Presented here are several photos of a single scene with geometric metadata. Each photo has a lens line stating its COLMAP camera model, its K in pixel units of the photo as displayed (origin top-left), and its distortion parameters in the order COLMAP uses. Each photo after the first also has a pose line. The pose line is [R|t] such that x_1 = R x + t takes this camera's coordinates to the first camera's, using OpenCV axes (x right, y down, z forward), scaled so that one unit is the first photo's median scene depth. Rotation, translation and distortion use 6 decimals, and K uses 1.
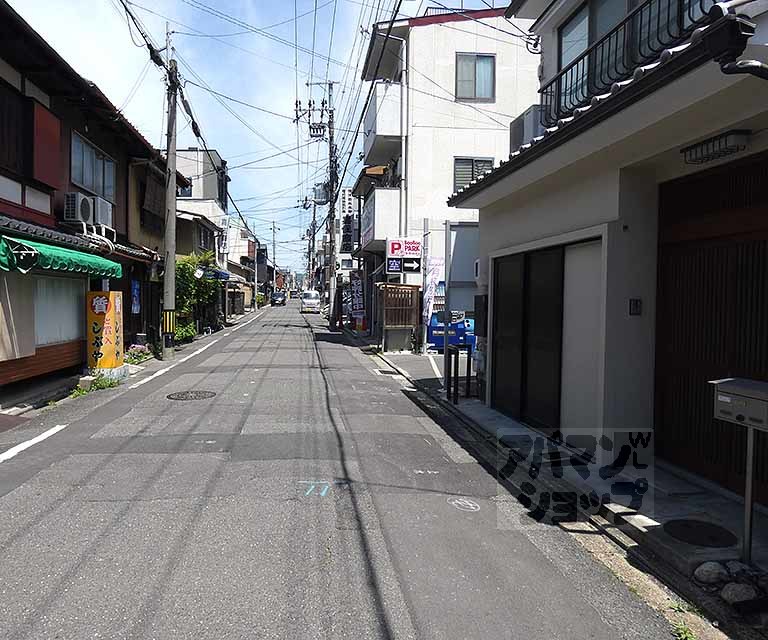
lens RADIAL K [[516.1, 0, 382.8], [0, 516.1, 315.4], [0, 0, 1]] dist [-0.007947, -0.004091]
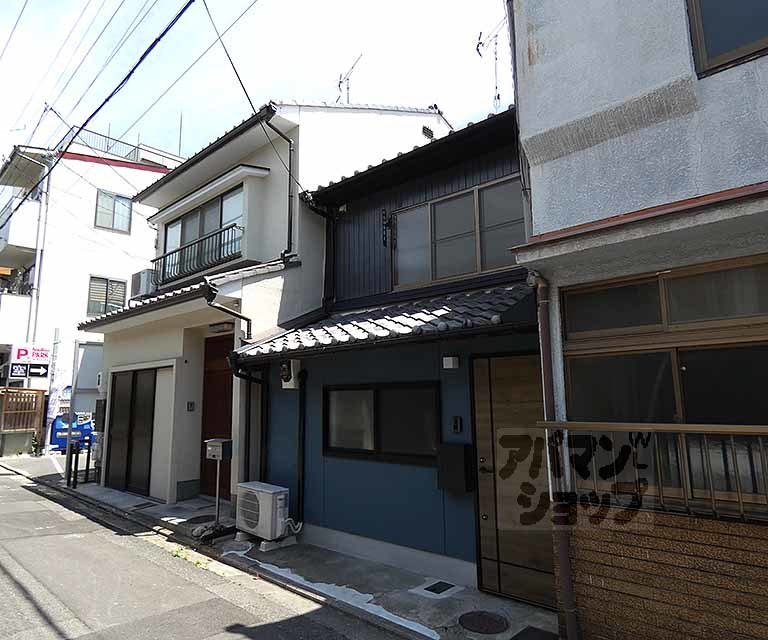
lens RADIAL K [[516.1, 0, 370.5], [0, 516.1, 309.3], [0, 0, 1]] dist [-0.007947, -0.004091]
pose [[0.804970, 0.080300, 0.587856, -0.029529], [0.038895, 0.981526, -0.187335, 0.004631], [-0.592039, 0.173664, 0.786976, -0.300904]]
